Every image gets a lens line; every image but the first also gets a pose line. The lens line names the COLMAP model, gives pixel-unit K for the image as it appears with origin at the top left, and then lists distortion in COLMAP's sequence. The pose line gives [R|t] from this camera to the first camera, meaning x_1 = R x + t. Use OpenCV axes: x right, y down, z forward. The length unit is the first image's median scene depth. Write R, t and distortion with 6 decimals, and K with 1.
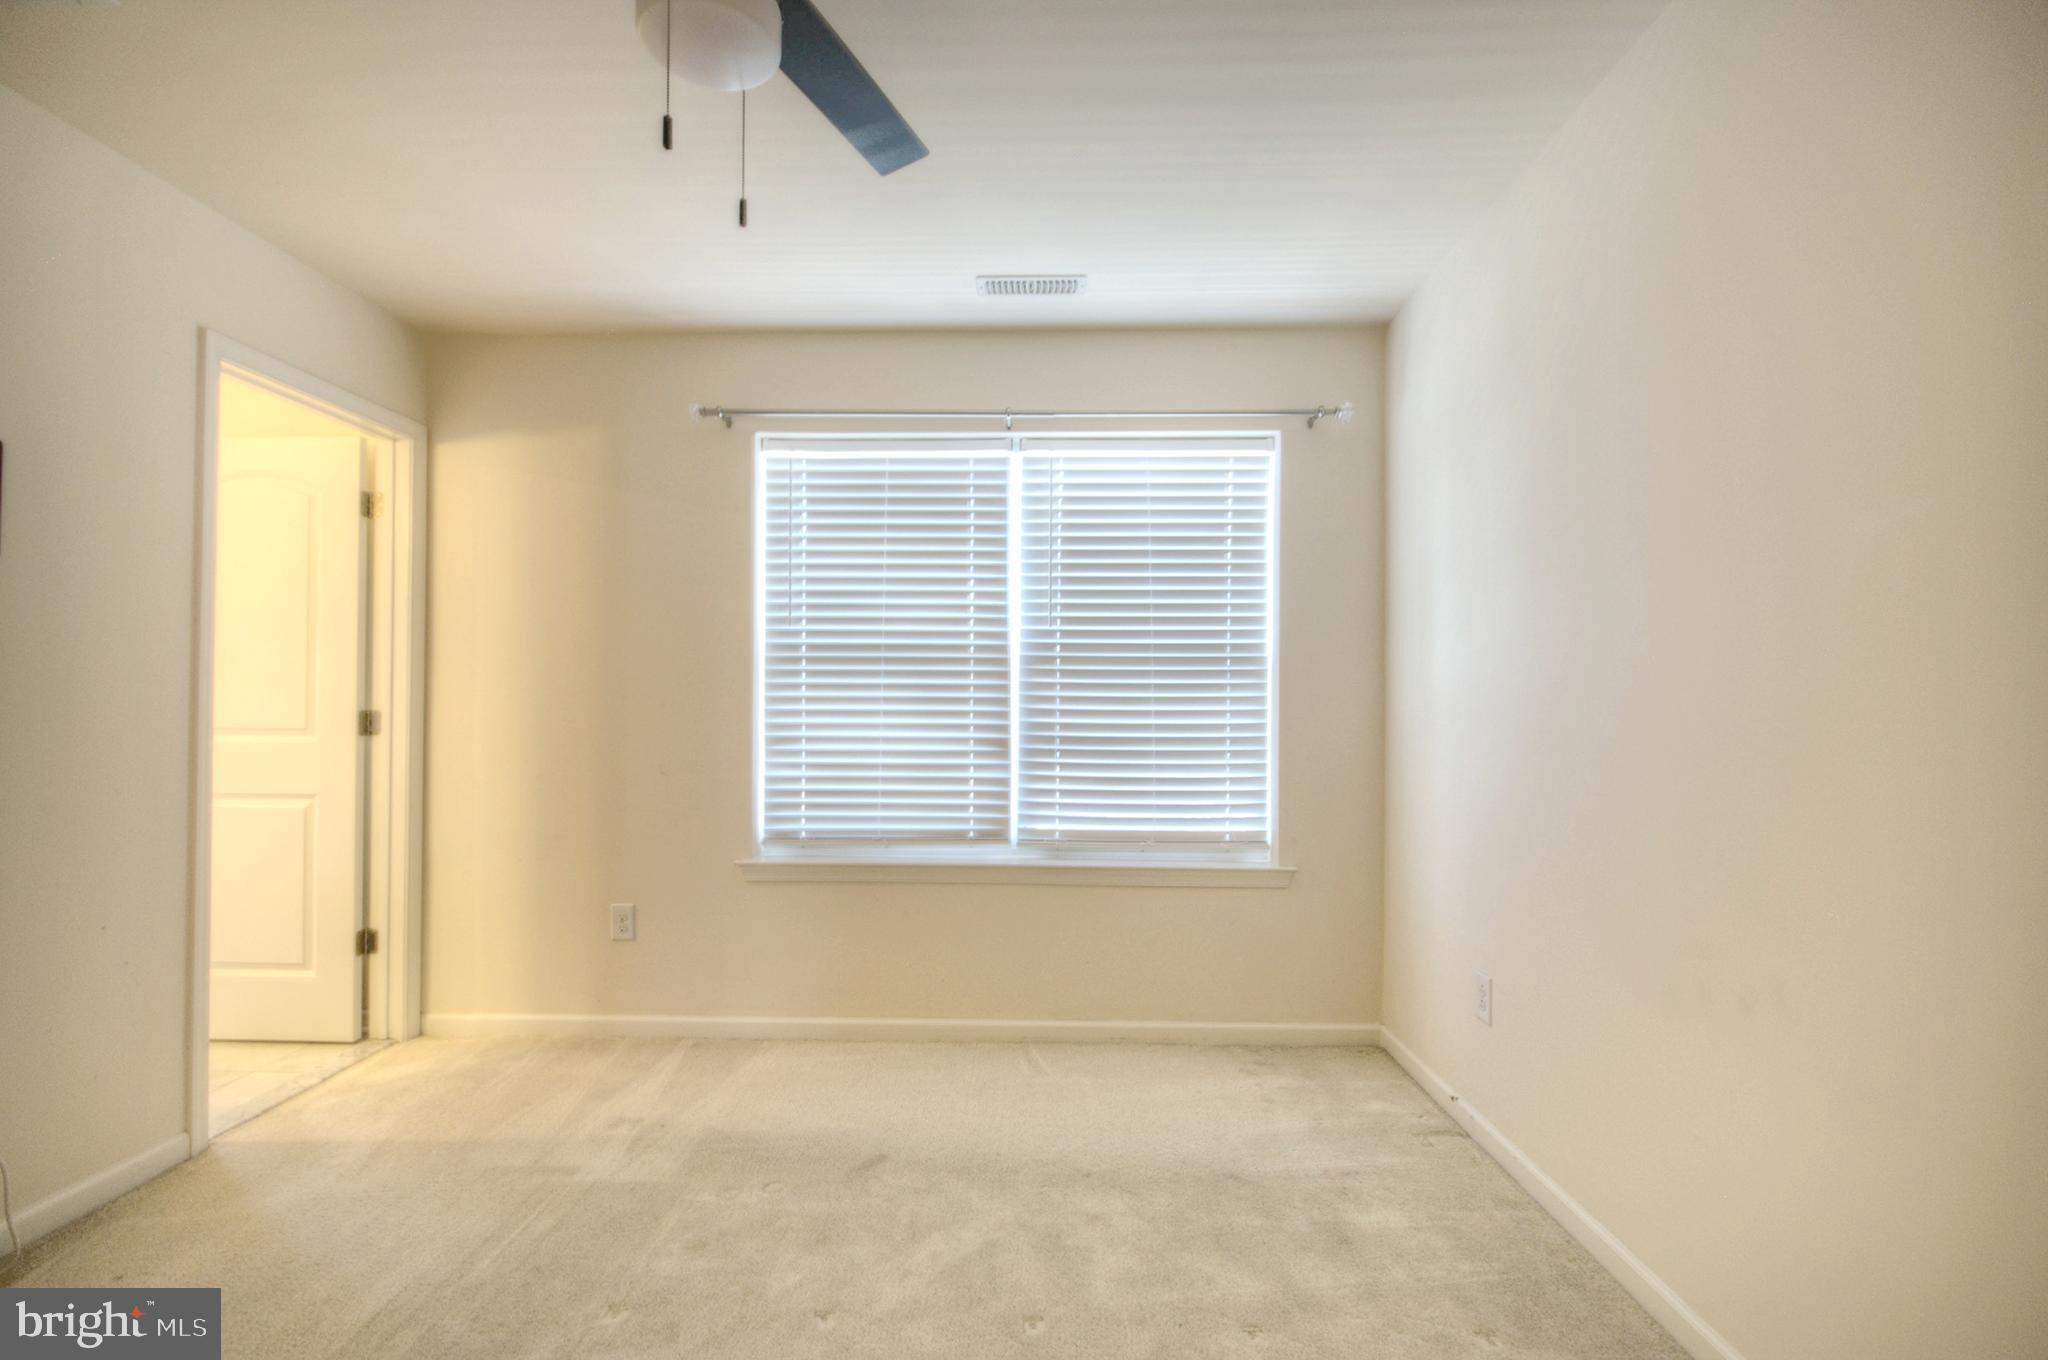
lens RADIAL K [[930.9, 0, 1018.3], [0, 930.9, 668.0], [0, 0, 1]] dist [0.000666, -0.000331]
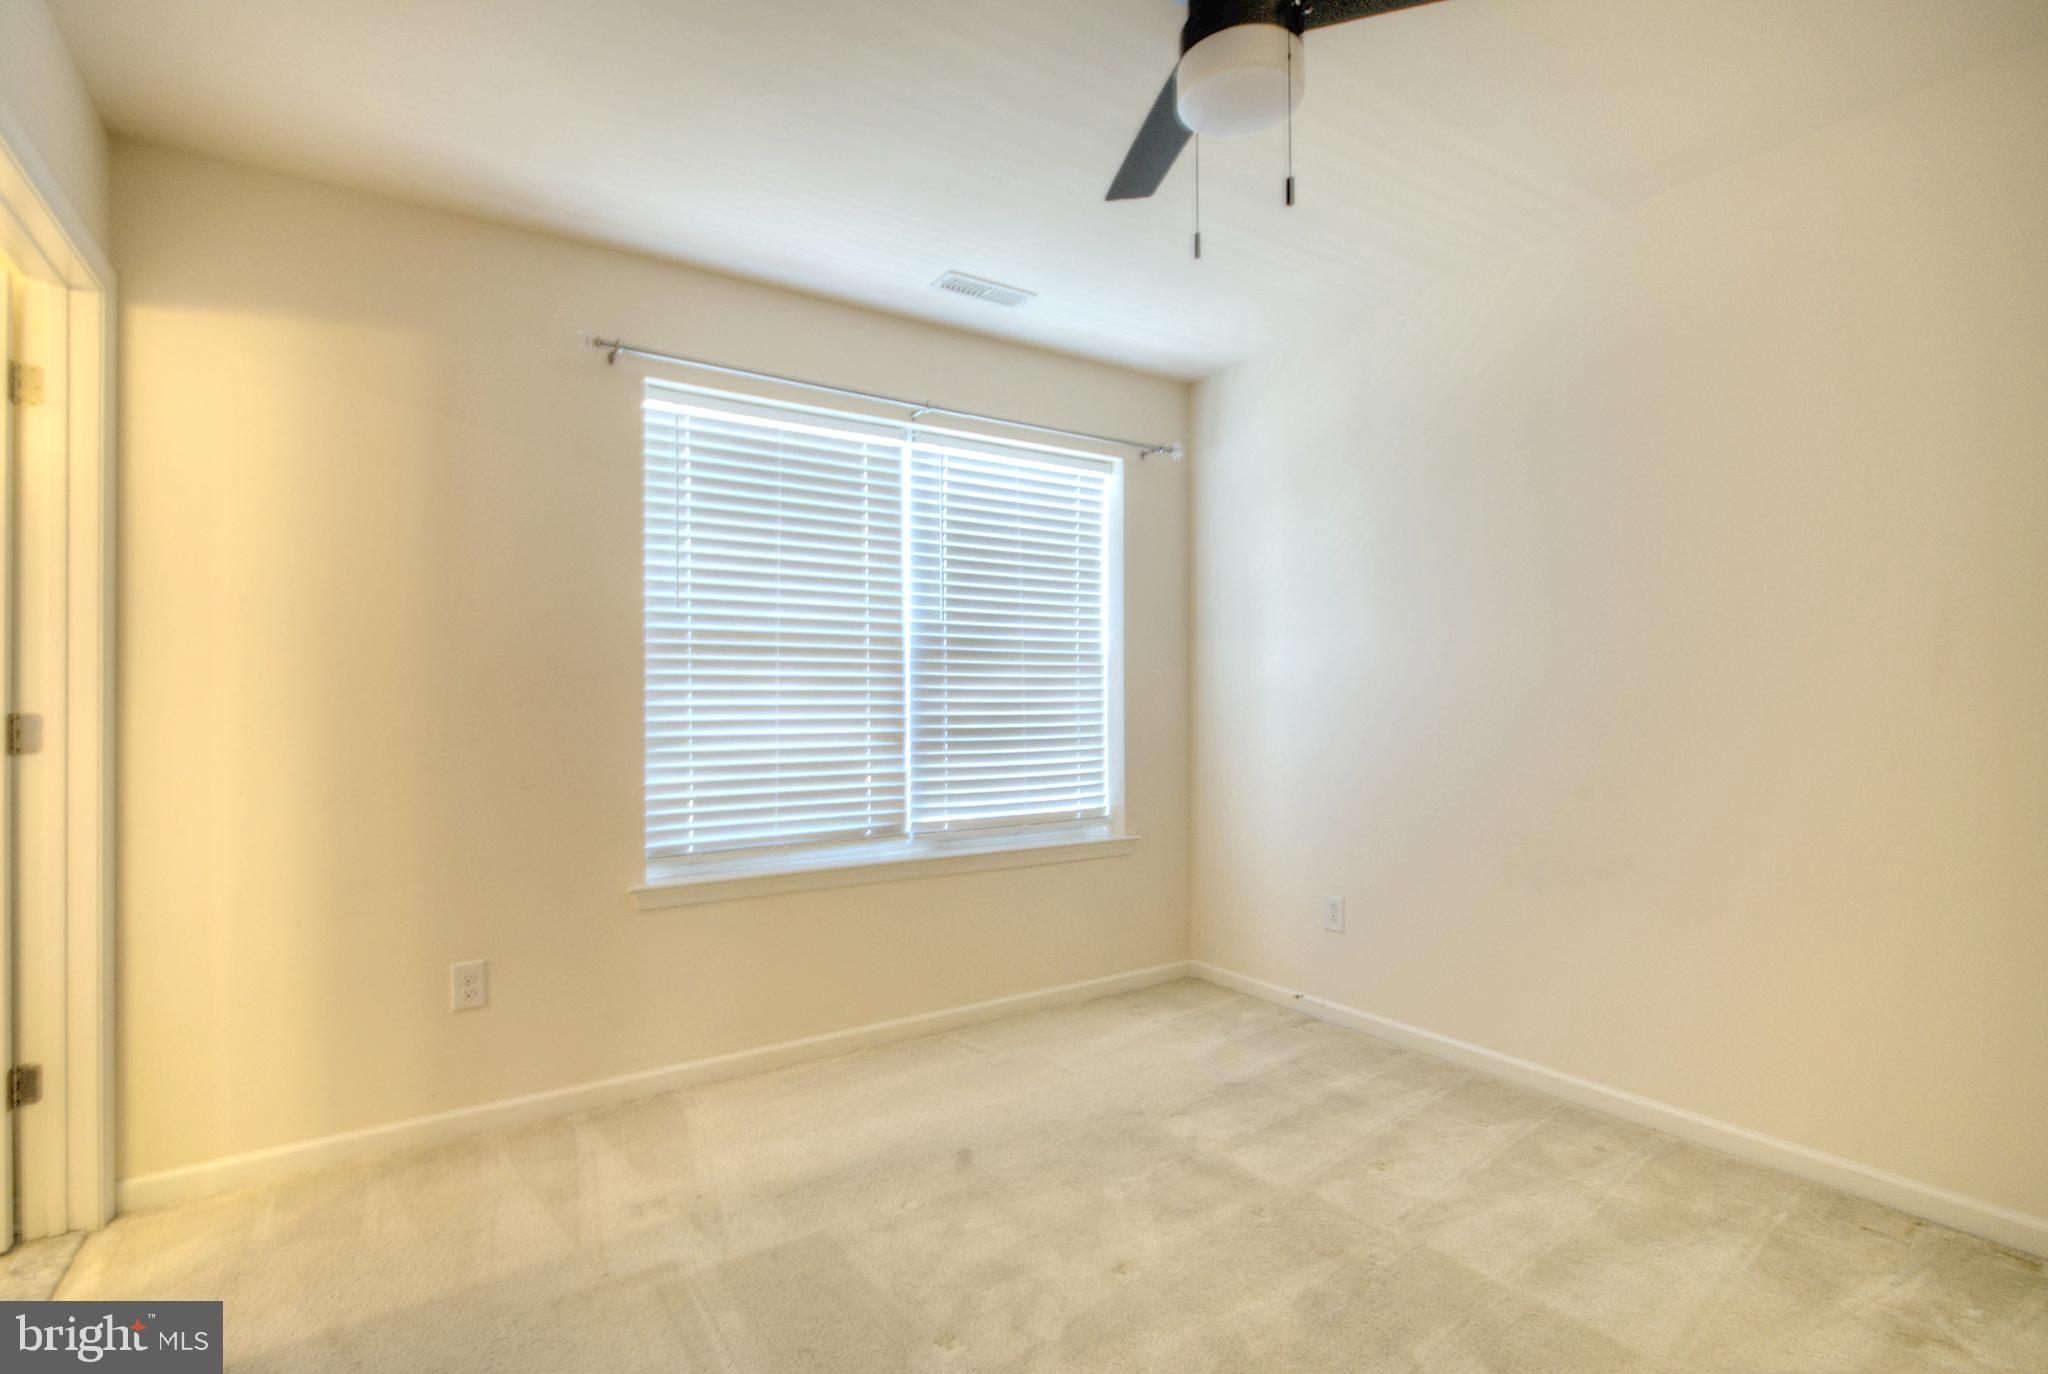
lens RADIAL K [[973.4, 0, 1022.8], [0, 973.4, 659.5], [0, 0, 1]] dist [0.000377, 0.000517]
pose [[0.819168, 0.015912, 0.573333, -0.501135], [-0.015207, 0.999866, -0.006023, 0.002829], [-0.573352, -0.003785, 0.819300, 0.081948]]
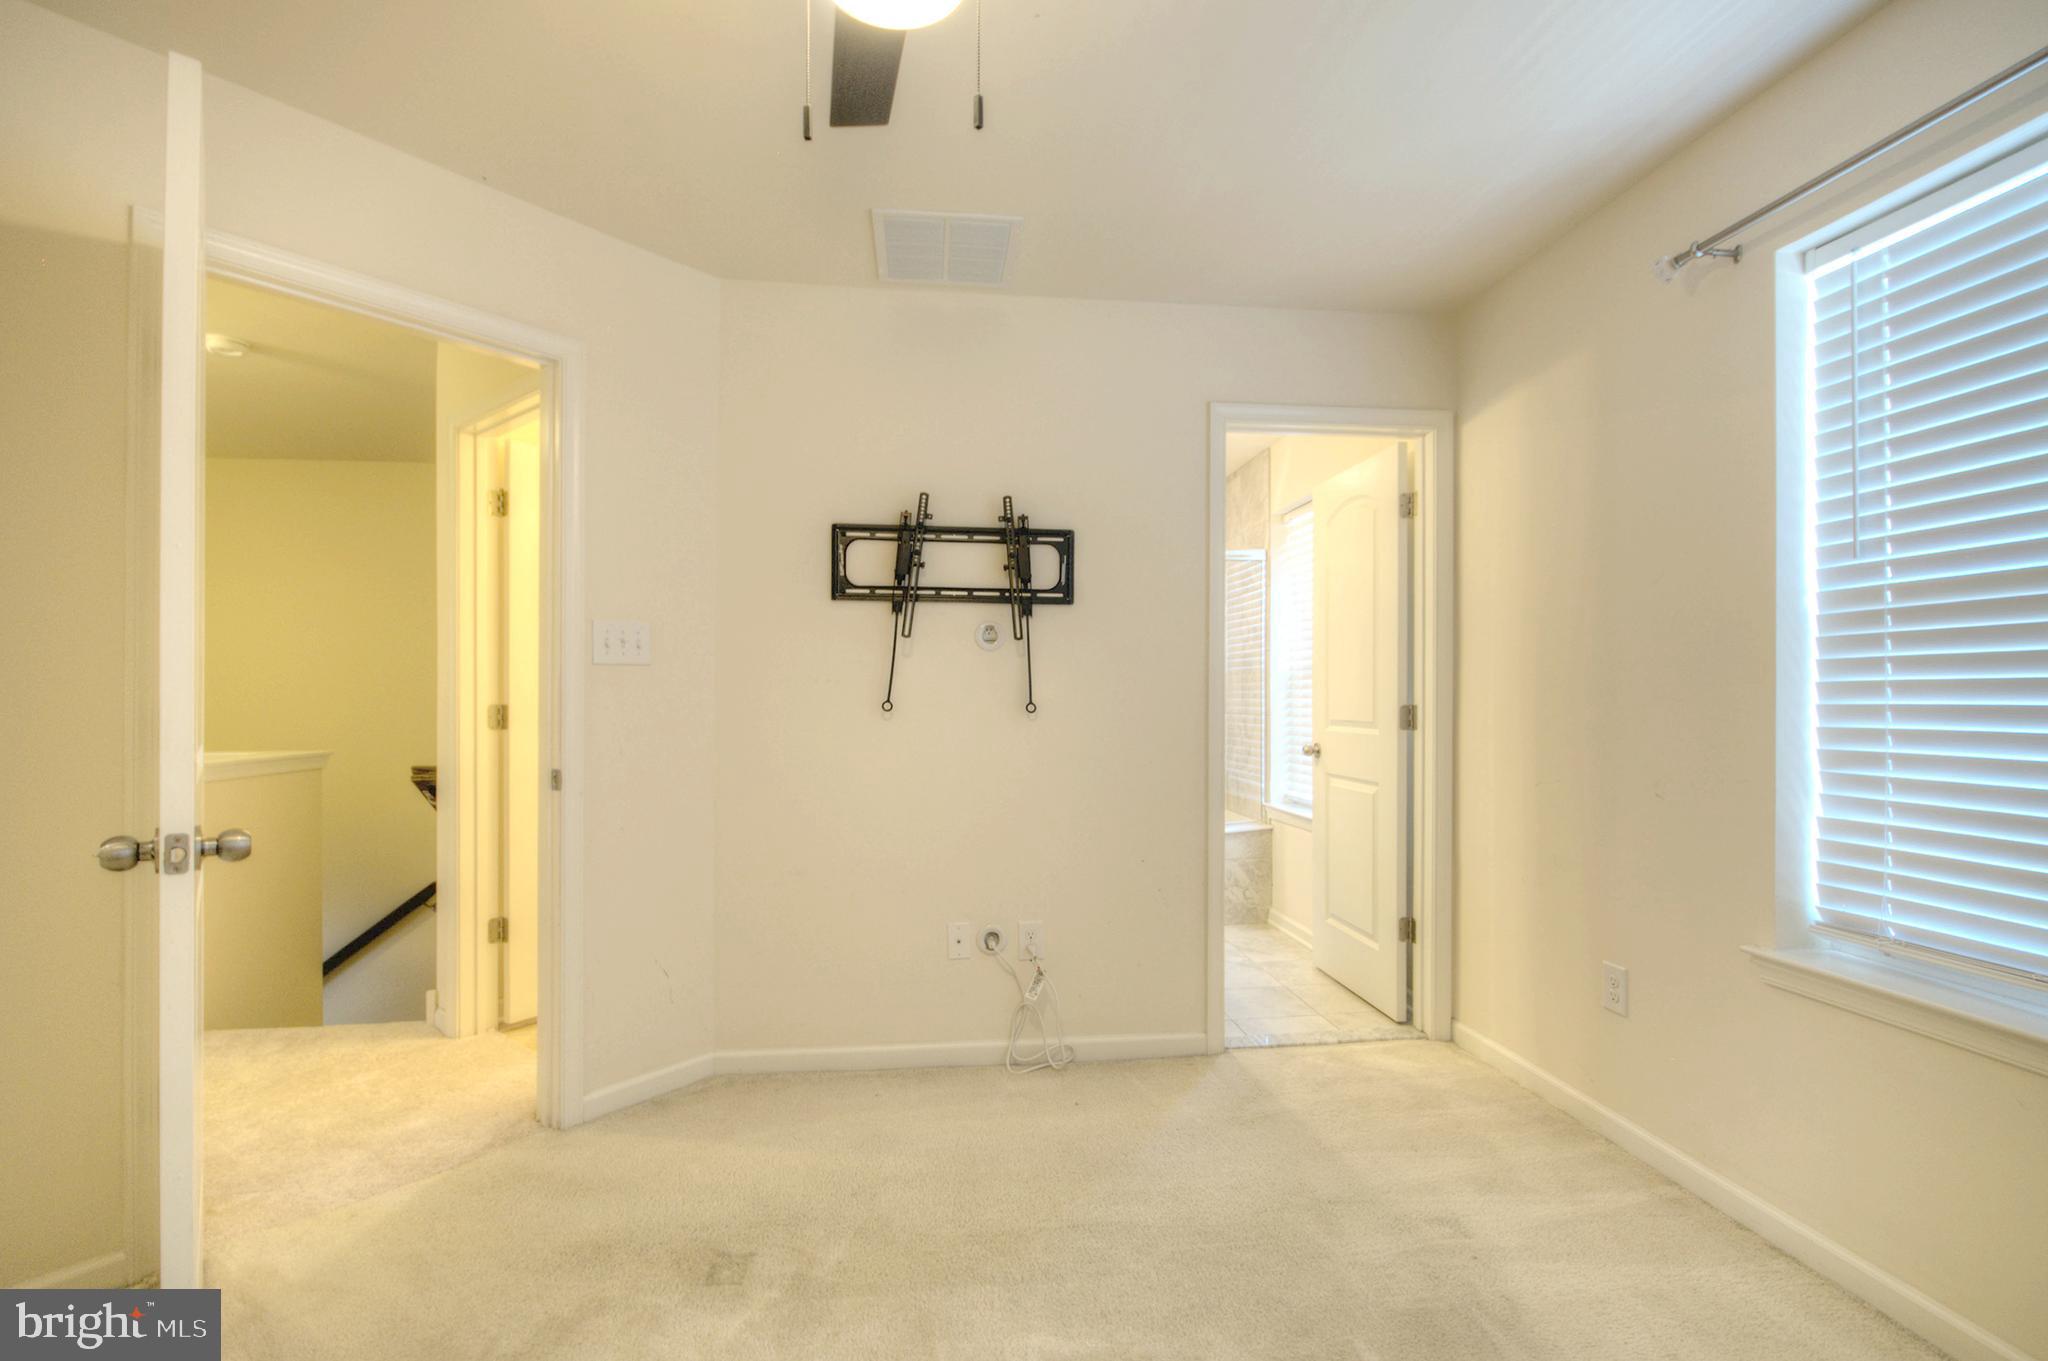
lens RADIAL K [[920.2, 0, 1024.0], [0, 920.2, 680.5], [0, 0, 1]] dist [0.000782, 0.000077]
pose [[0.141332, -0.023600, -0.989681, 0.239487], [0.038450, 0.999092, -0.018333, 0.020339], [0.989215, -0.035462, 0.142111, 0.422497]]
